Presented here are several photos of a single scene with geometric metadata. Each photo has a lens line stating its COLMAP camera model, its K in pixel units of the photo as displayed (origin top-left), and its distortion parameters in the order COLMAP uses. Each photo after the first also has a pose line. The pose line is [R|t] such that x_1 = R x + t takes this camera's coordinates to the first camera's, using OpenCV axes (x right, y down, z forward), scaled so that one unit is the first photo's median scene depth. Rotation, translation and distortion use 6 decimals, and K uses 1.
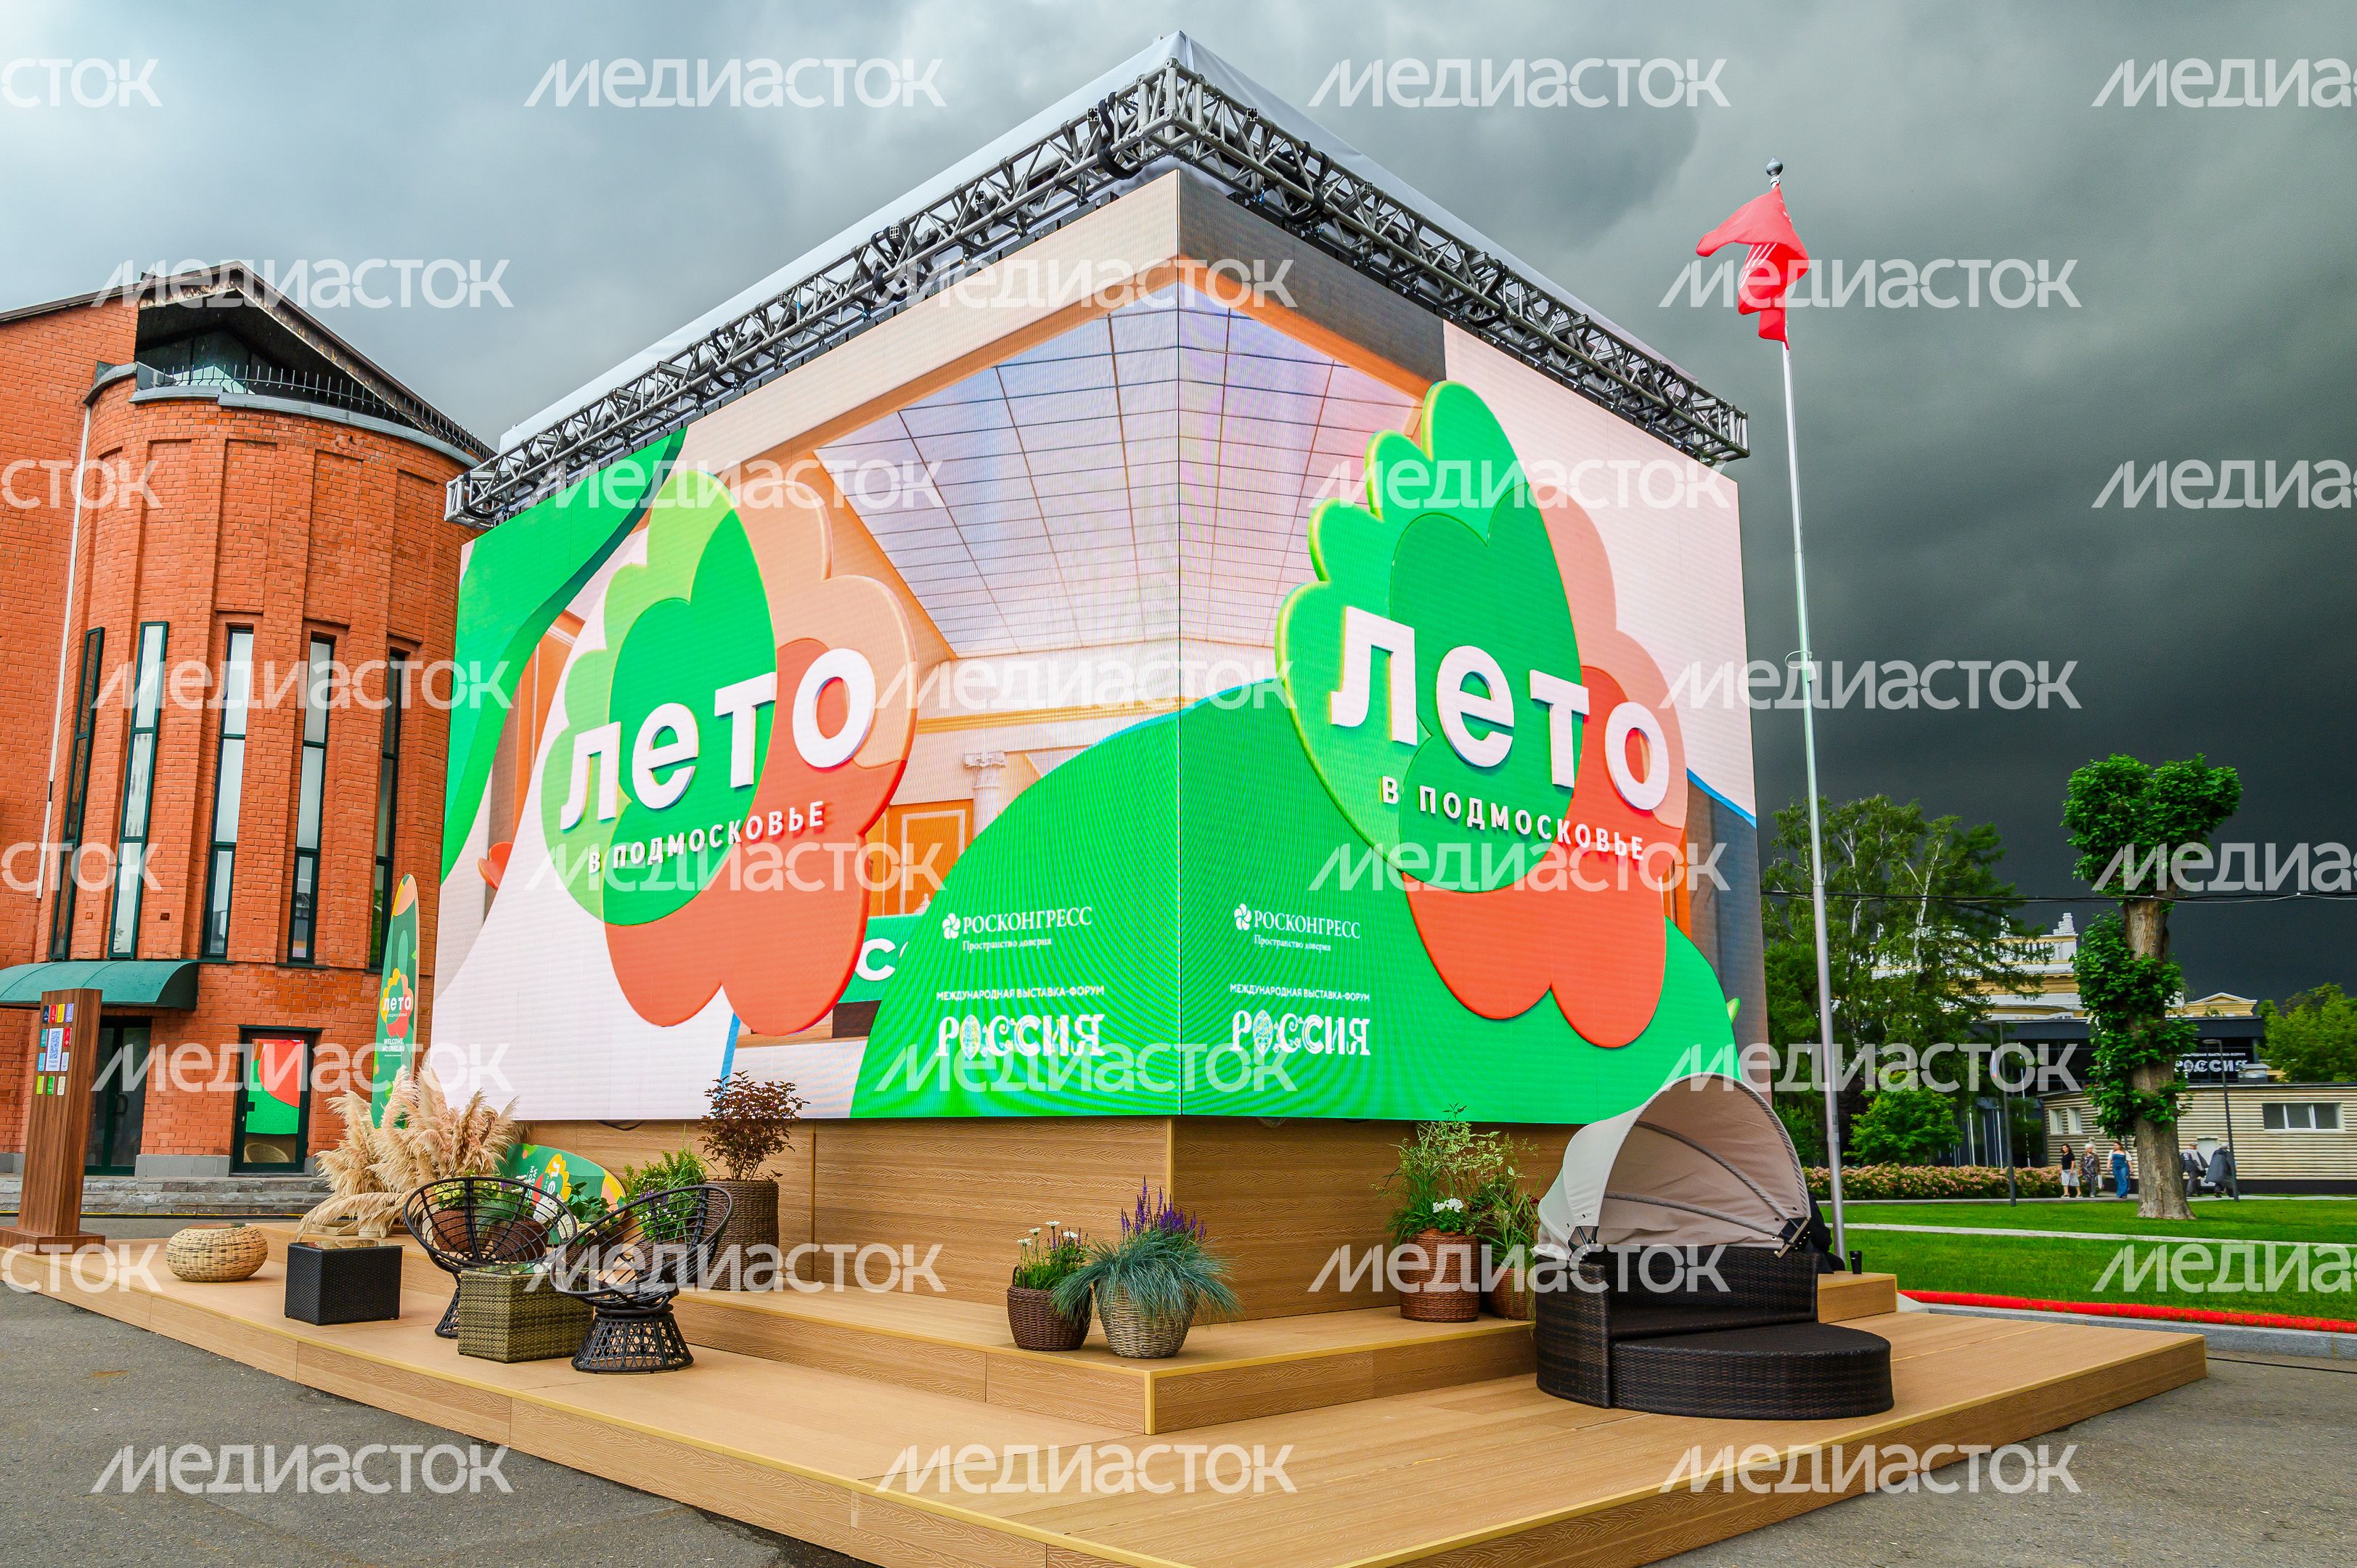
lens RADIAL K [[1738.0, 0, 1129.2], [0, 1738.0, 871.5], [0, 0, 1]] dist [0.007599, -0.007205]
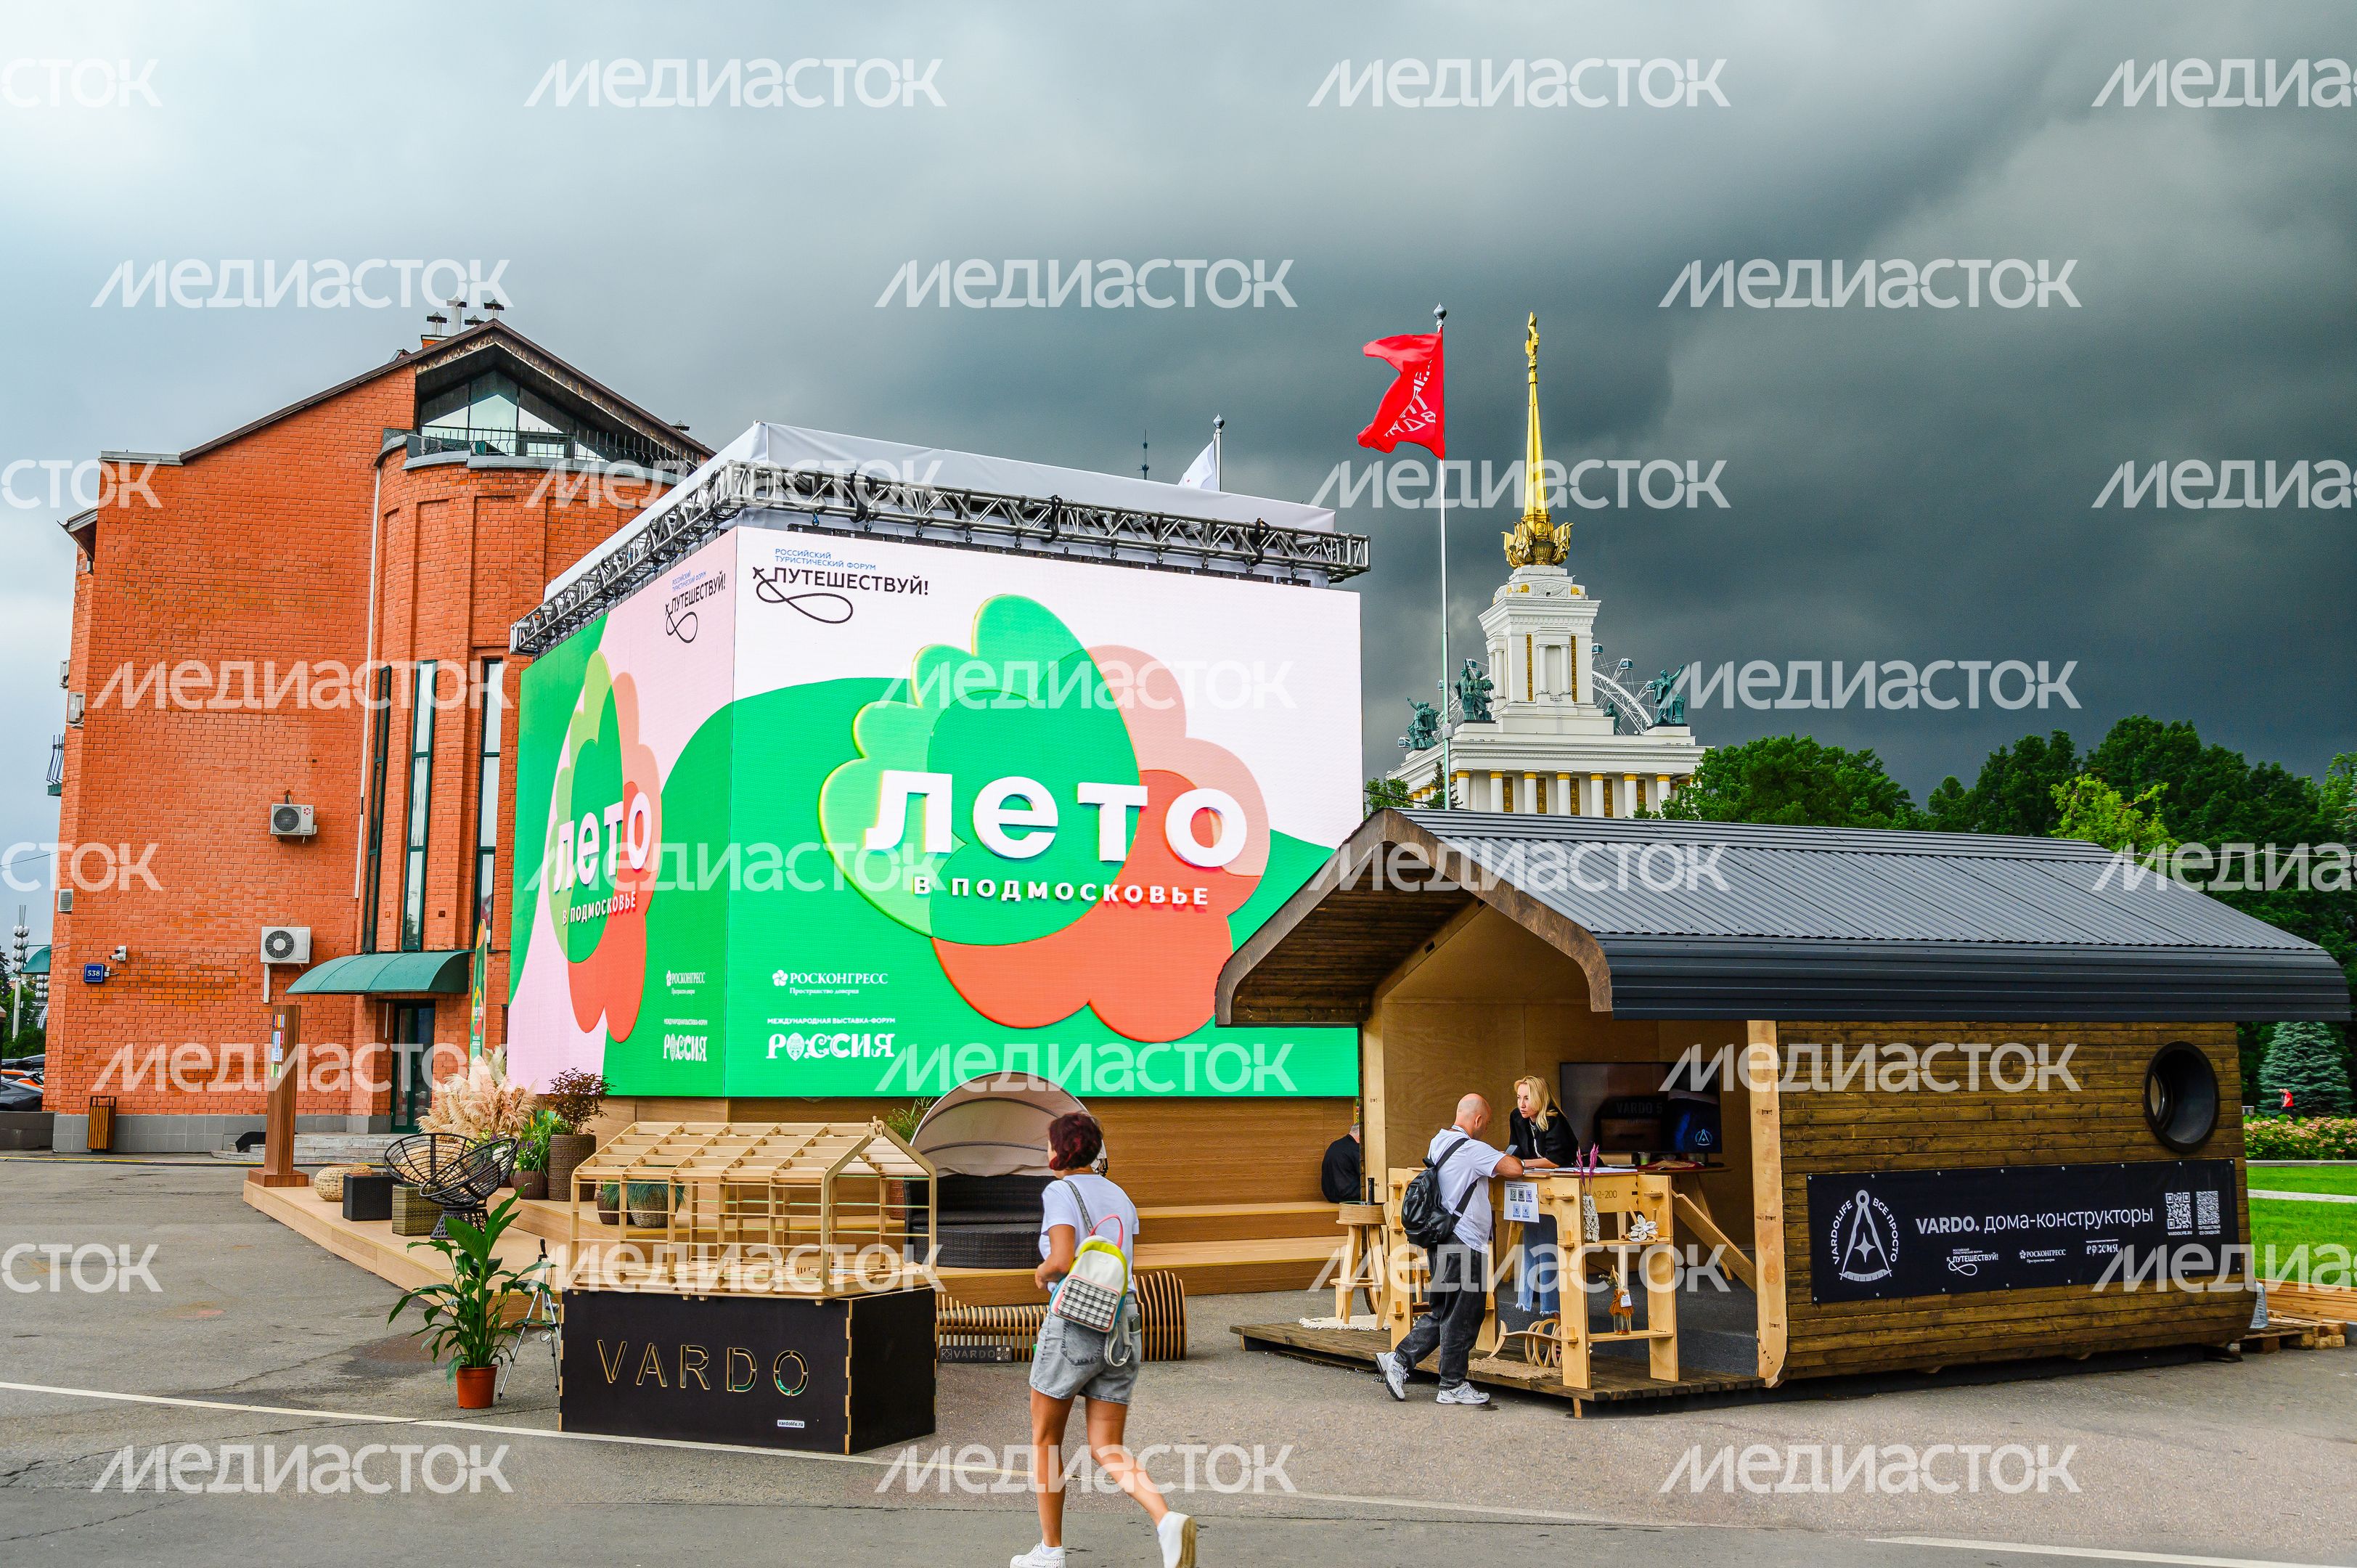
lens RADIAL K [[2187.4, 0, 1182.5], [0, 2187.4, 783.9], [0, 0, 1]] dist [-0.037402, 0.000000]
pose [[0.965869, -0.044127, -0.255243, 0.682714], [0.047748, 0.998827, 0.008004, -0.110189], [0.254591, -0.019918, 0.966844, -0.648350]]
